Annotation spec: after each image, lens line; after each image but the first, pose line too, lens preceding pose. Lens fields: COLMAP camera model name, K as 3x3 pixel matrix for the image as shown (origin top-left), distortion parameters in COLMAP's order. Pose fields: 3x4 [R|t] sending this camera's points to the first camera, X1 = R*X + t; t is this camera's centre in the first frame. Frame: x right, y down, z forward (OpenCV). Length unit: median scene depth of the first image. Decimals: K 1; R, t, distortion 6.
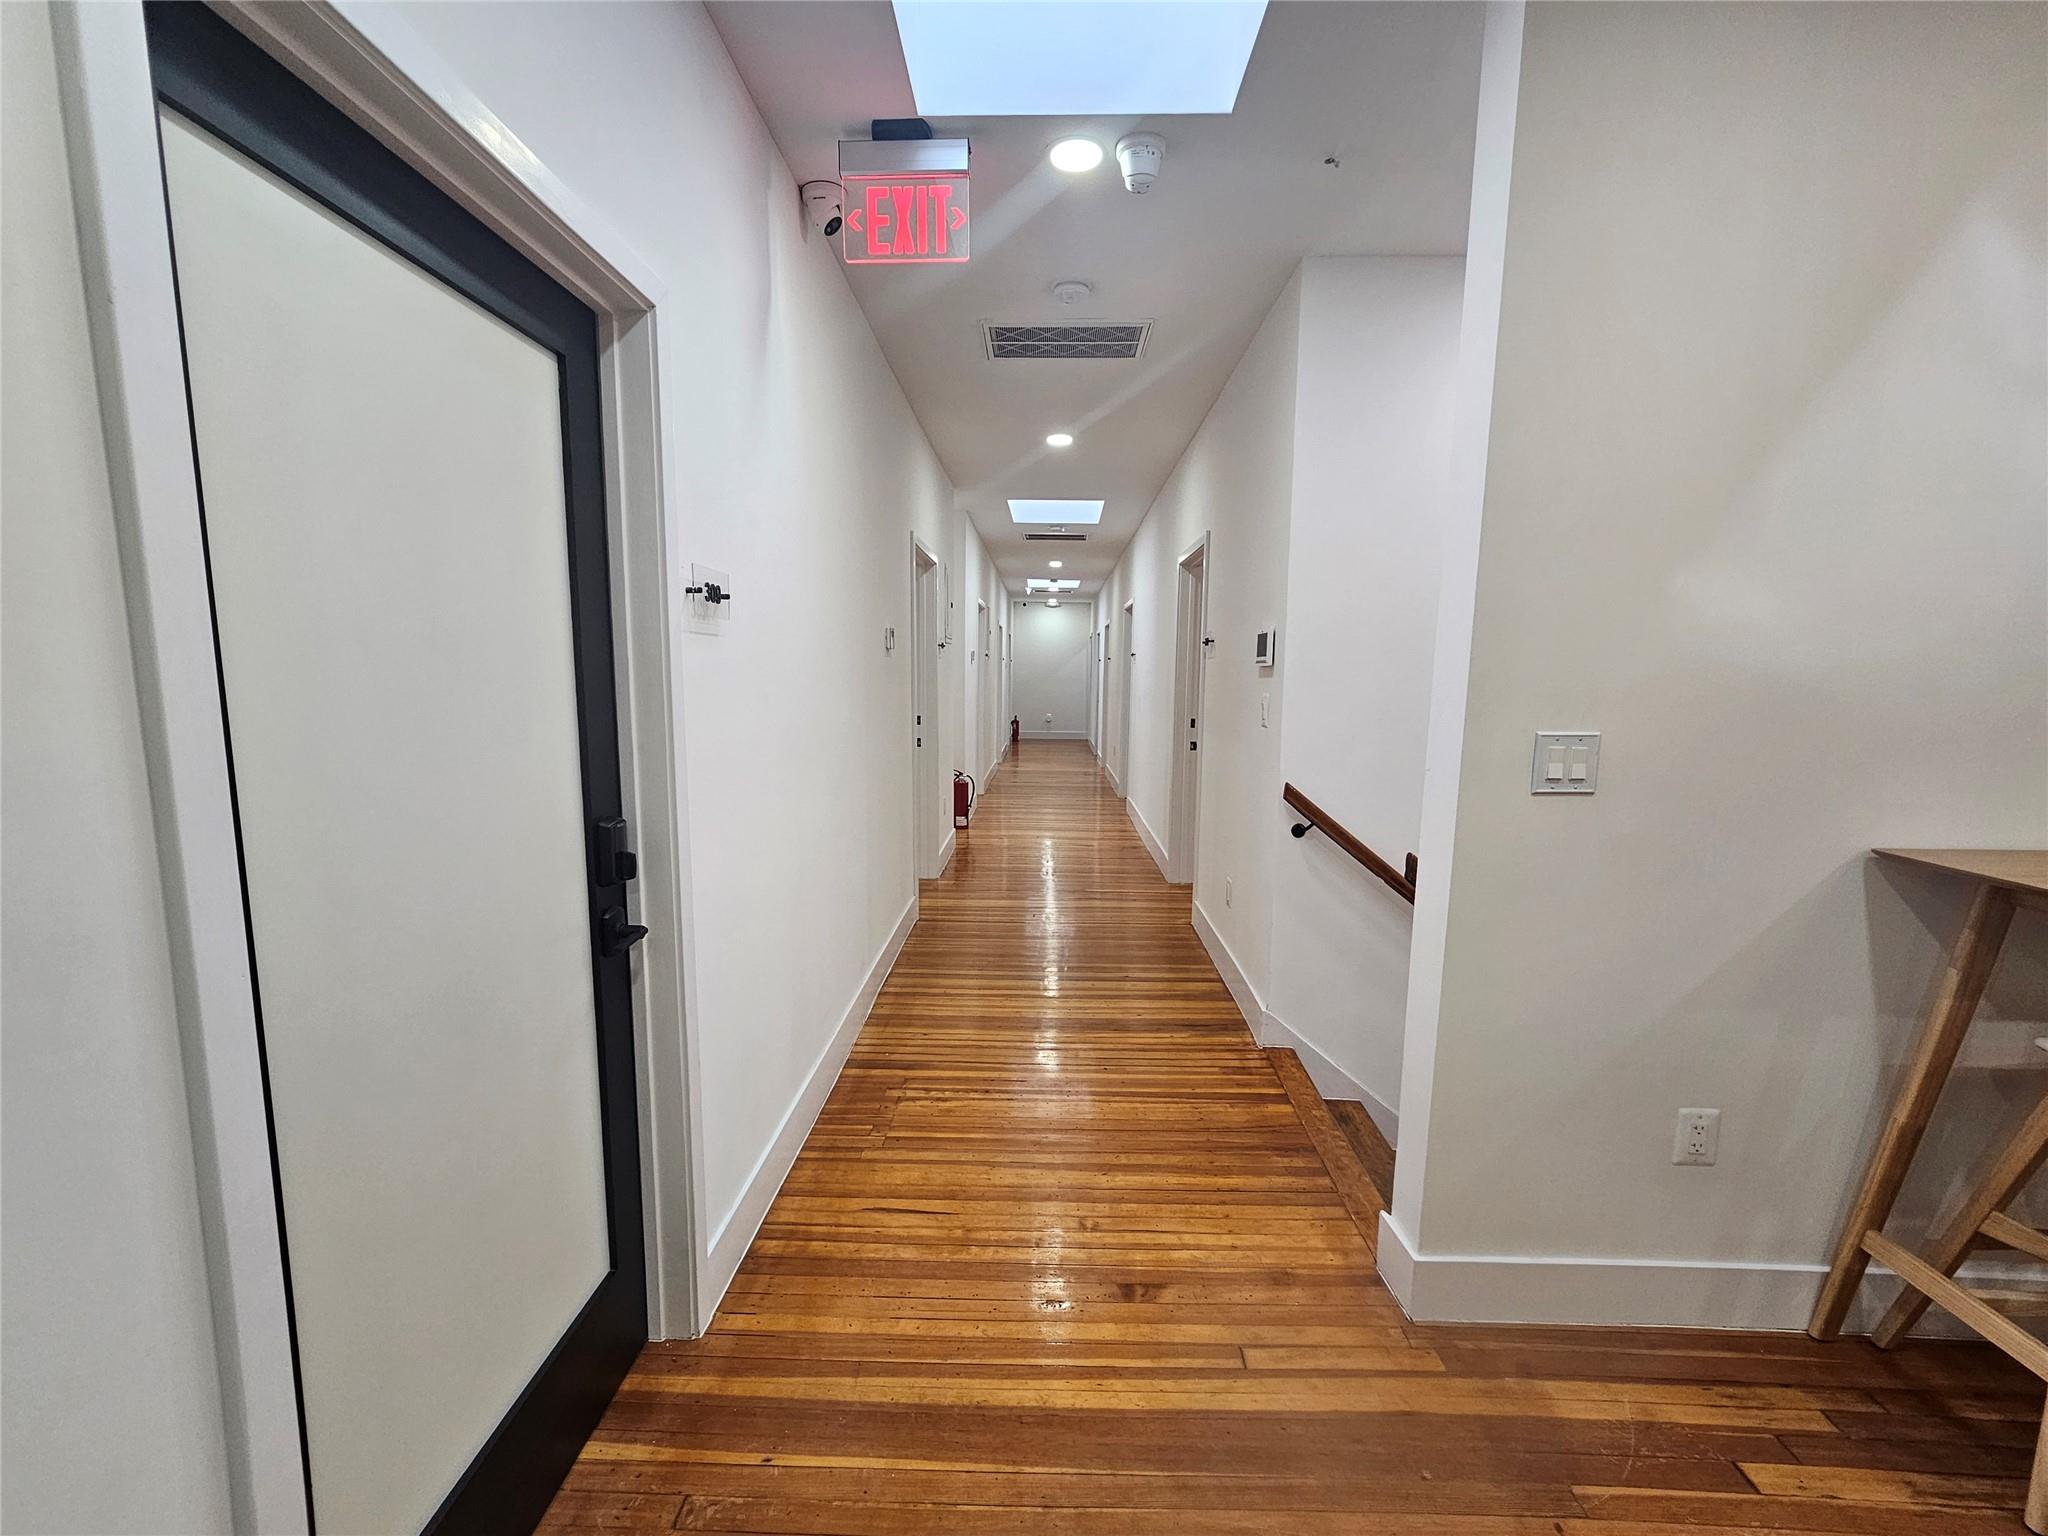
lens RADIAL K [[881.8, 0, 1023.3], [0, 881.8, 788.0], [0, 0, 1]] dist [-0.001996, 0.003252]
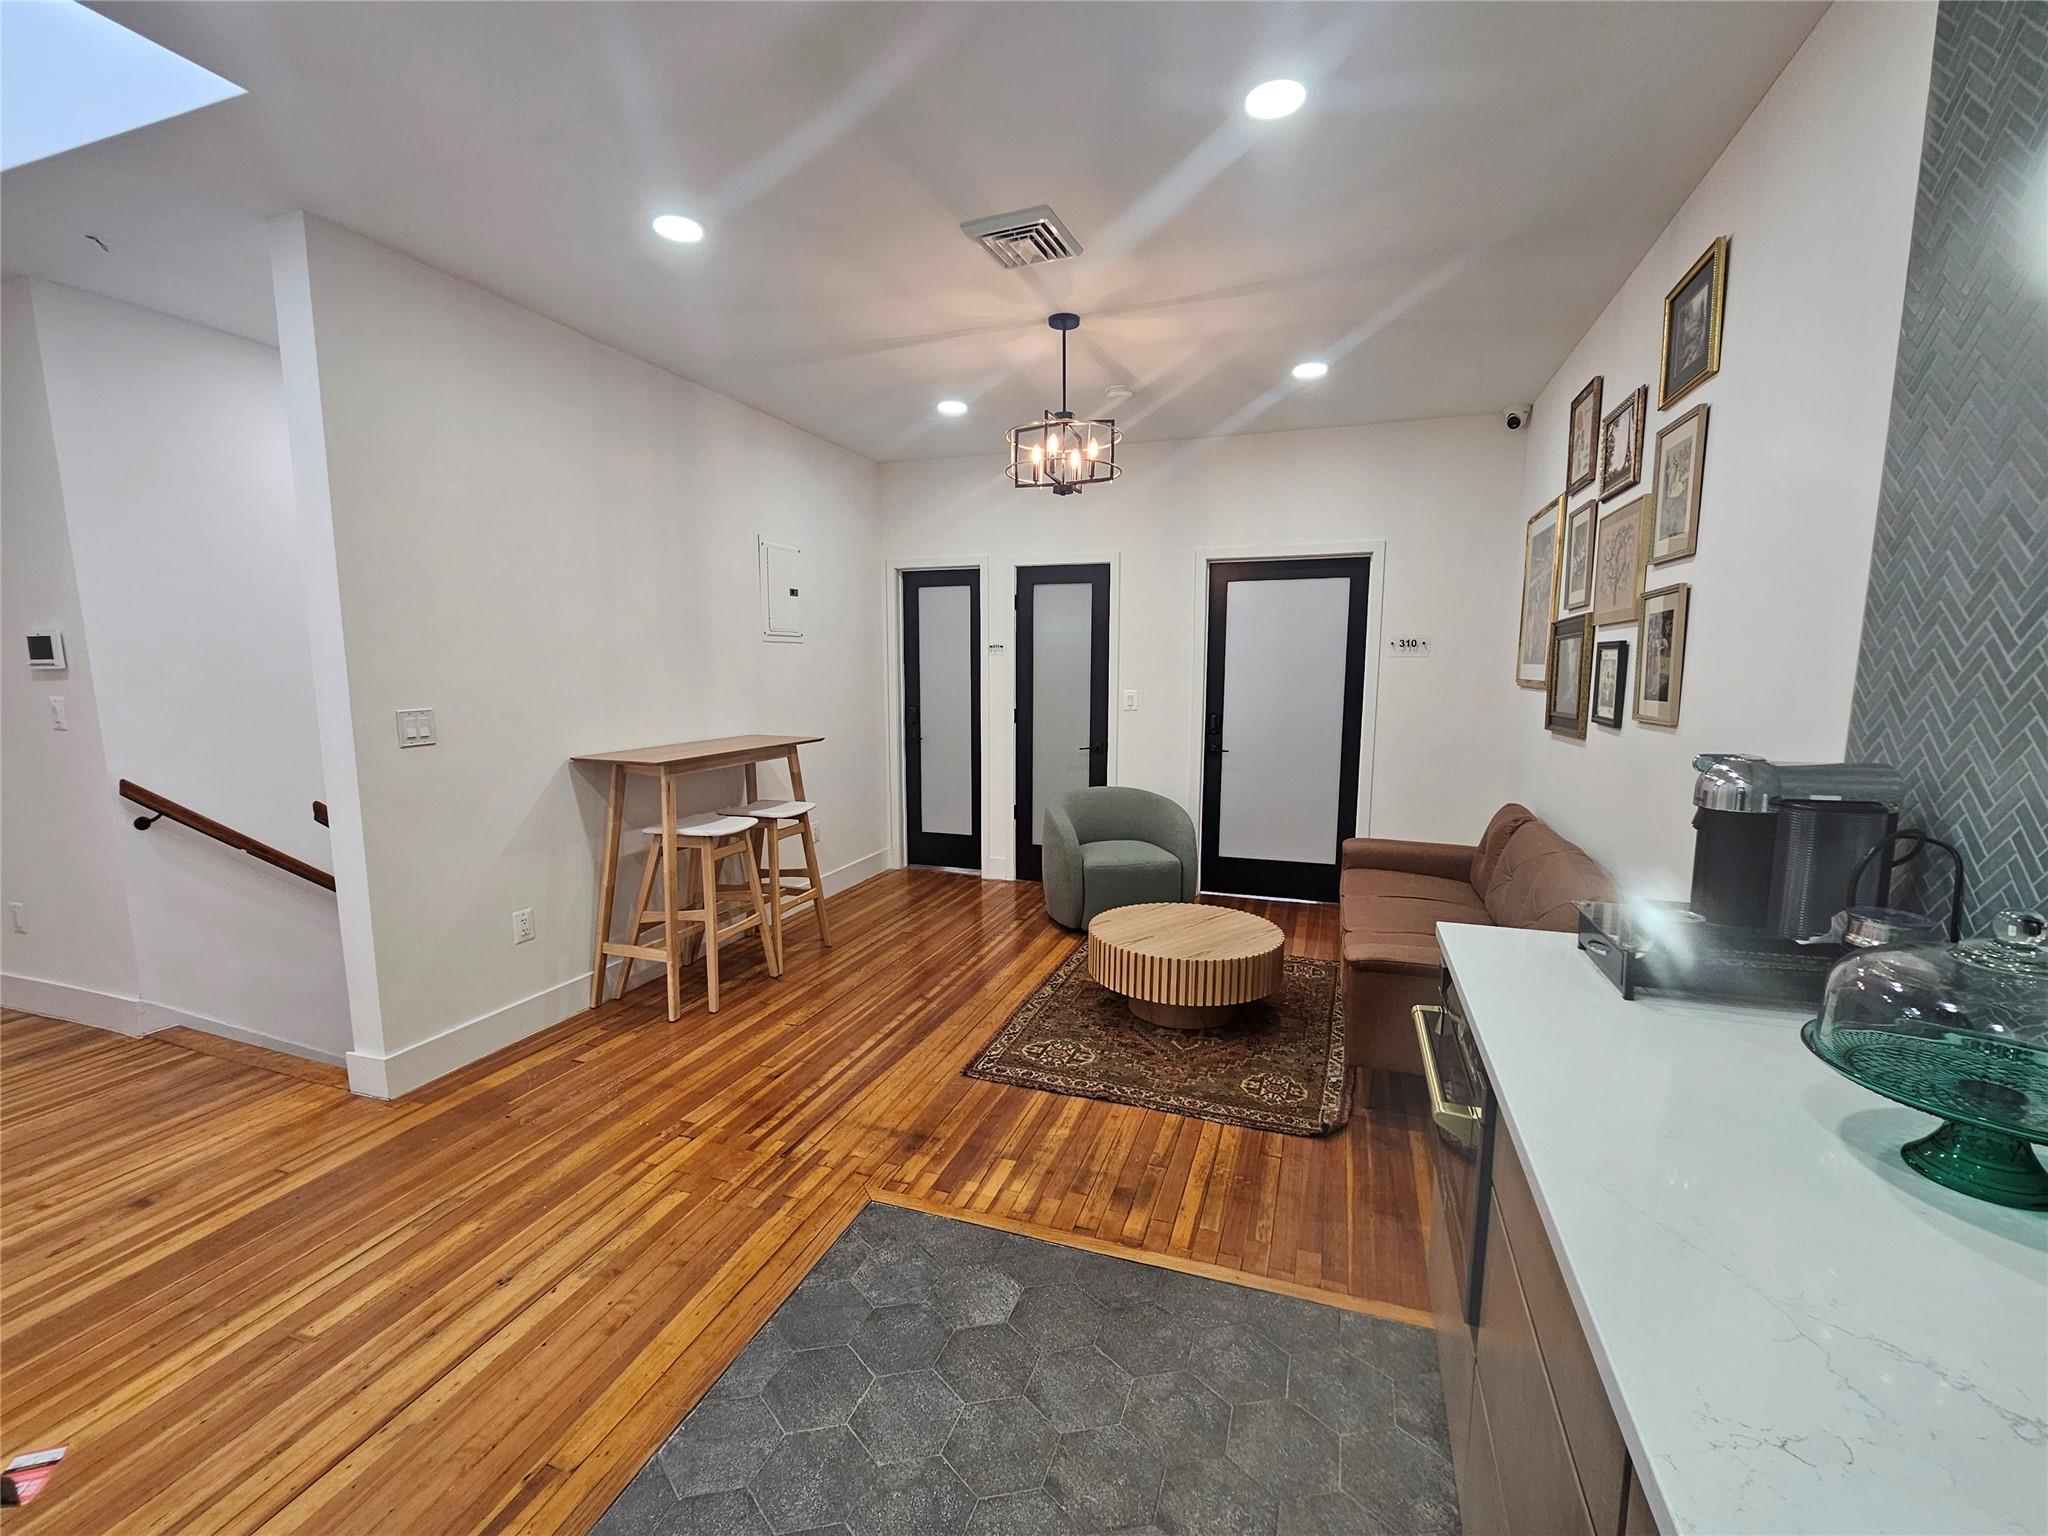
lens RADIAL K [[882.8, 0, 1021.0], [0, 882.8, 788.3], [0, 0, 1]] dist [0.000262, -0.001197]
pose [[0.310823, -0.139590, 0.940161, -0.597720], [0.132833, 0.985829, 0.102455, 0.064573], [-0.941140, 0.093039, 0.324961, -0.590156]]
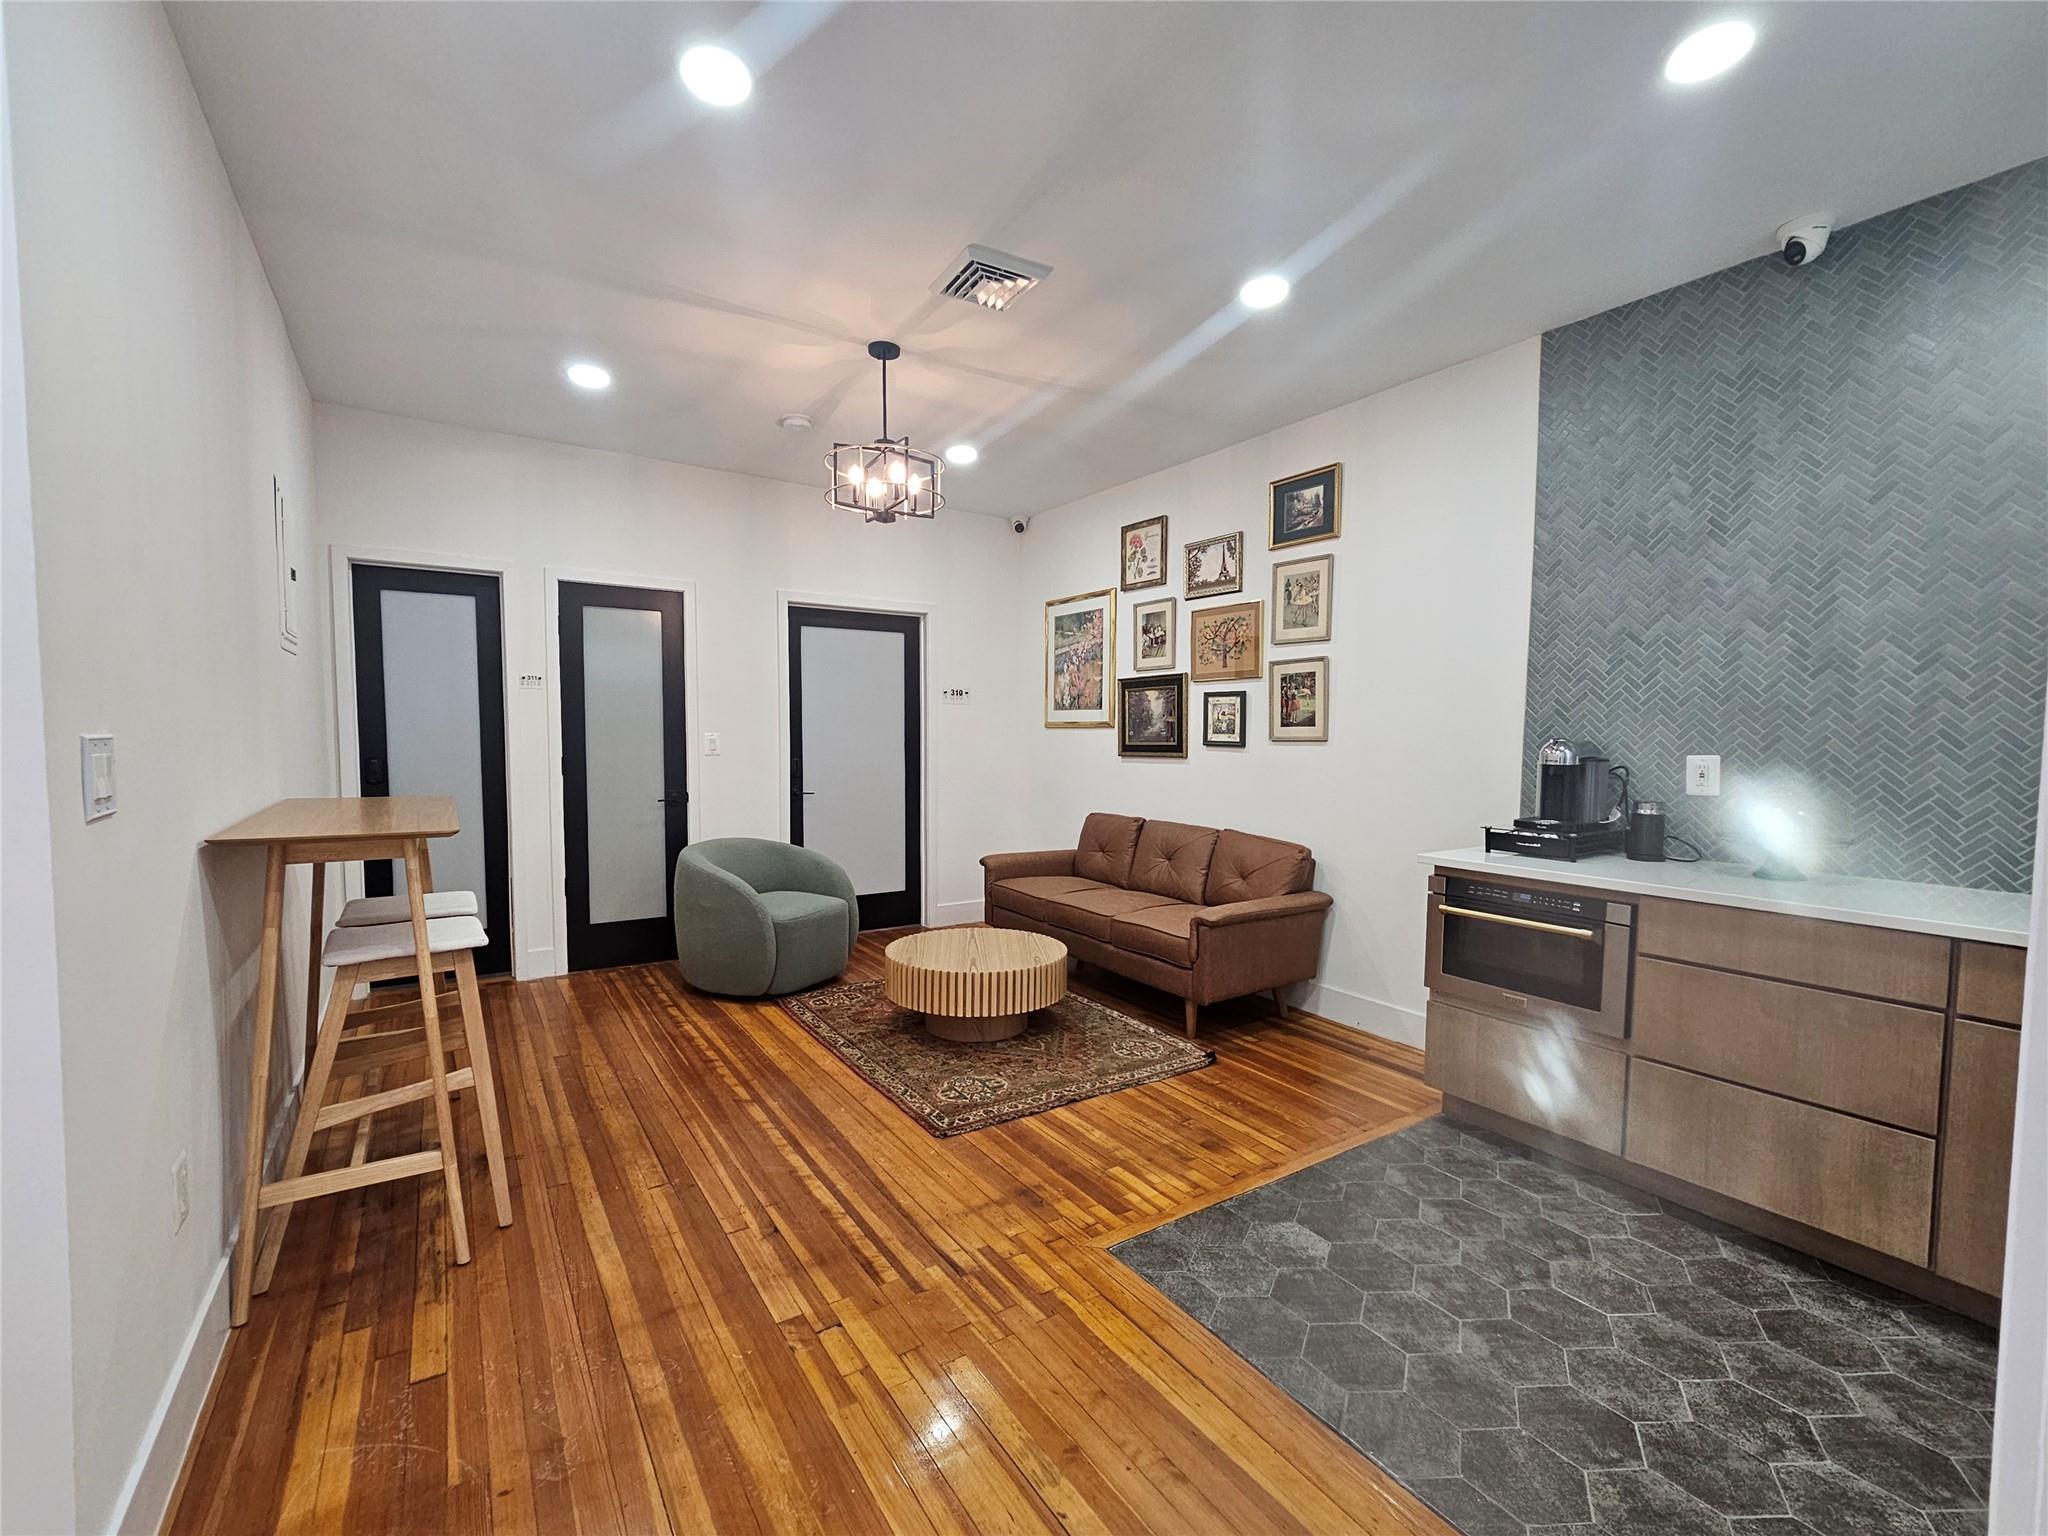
lens RADIAL K [[882.8, 0, 1021.0], [0, 882.8, 788.3], [0, 0, 1]] dist [0.000262, -0.001197]
pose [[-0.575805, -0.064060, 0.815073, -0.411313], [0.100483, 0.983823, 0.148309, -0.045385], [-0.811389, 0.167298, -0.560053, 0.748476]]
